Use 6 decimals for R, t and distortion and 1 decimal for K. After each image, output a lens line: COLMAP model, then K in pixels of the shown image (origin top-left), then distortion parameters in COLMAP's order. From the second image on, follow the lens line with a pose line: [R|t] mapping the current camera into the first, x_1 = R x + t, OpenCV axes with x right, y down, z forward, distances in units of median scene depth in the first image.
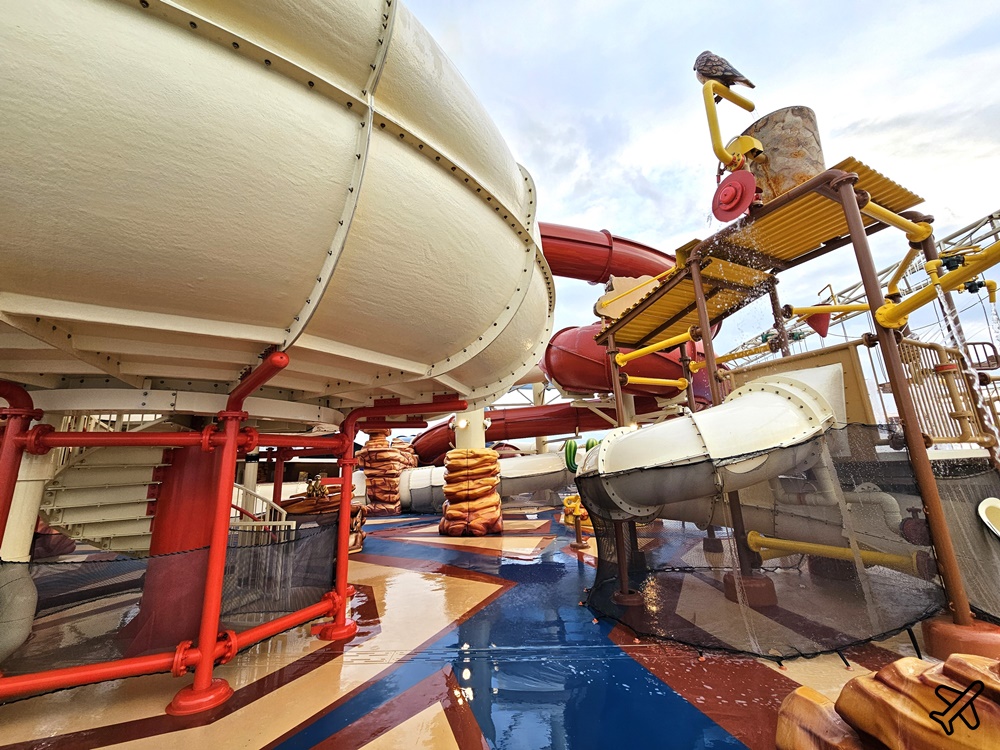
lens RADIAL K [[410.3, 0, 497.6], [0, 410.3, 369.4], [0, 0, 1]] dist [0.000691, -0.000409]
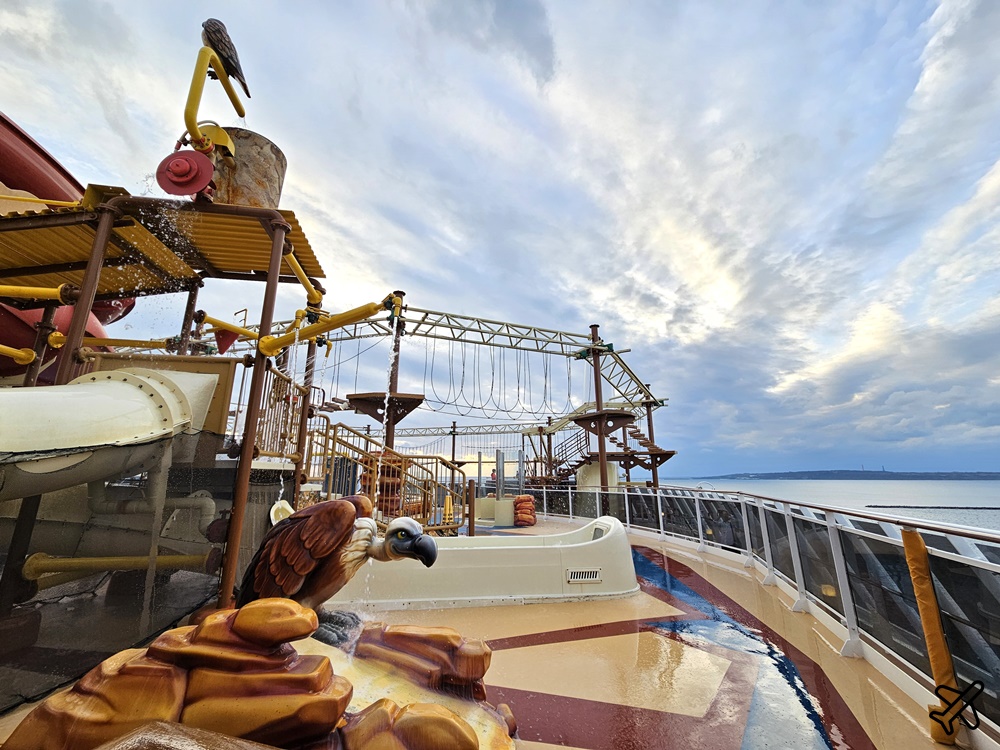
lens RADIAL K [[410.3, 0, 497.6], [0, 410.3, 369.4], [0, 0, 1]] dist [0.000691, -0.000409]
pose [[0.289077, 0.272613, 0.917669, 0.056346], [-0.234111, 0.949621, -0.208357, 0.019004], [-0.928238, -0.154606, 0.338335, -0.016381]]
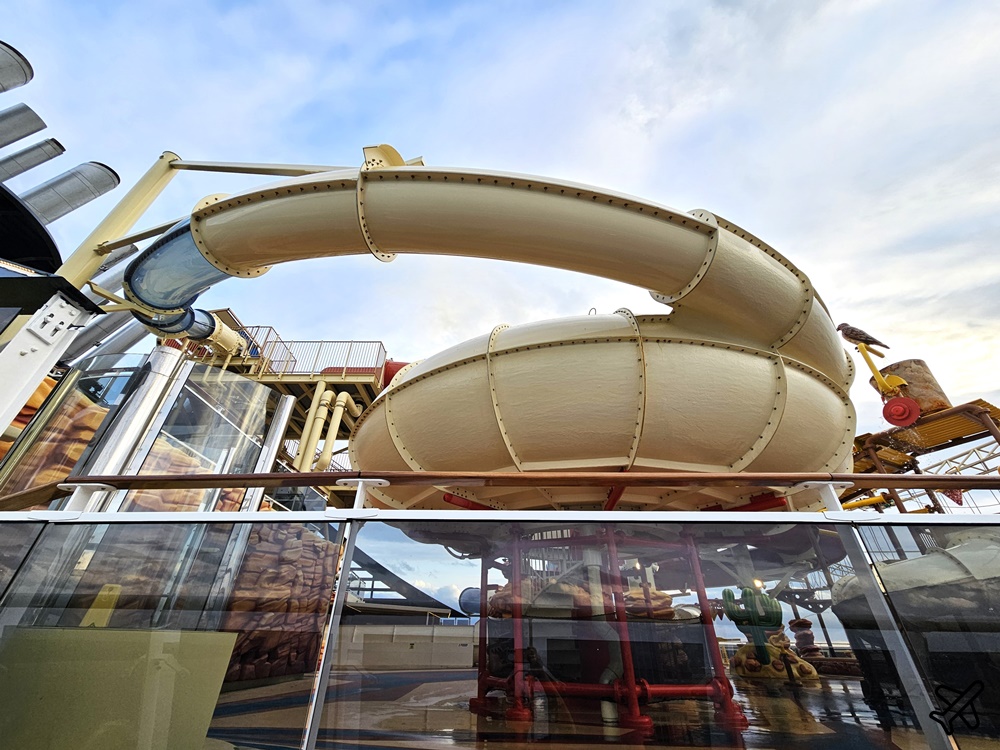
lens RADIAL K [[410.3, 0, 497.6], [0, 410.3, 369.4], [0, 0, 1]] dist [0.000691, -0.000409]
pose [[0.997917, 0.059949, -0.023808, -0.988697], [-0.064494, 0.933816, -0.351892, 0.106034], [0.001136, 0.352695, 0.935738, -0.592238]]
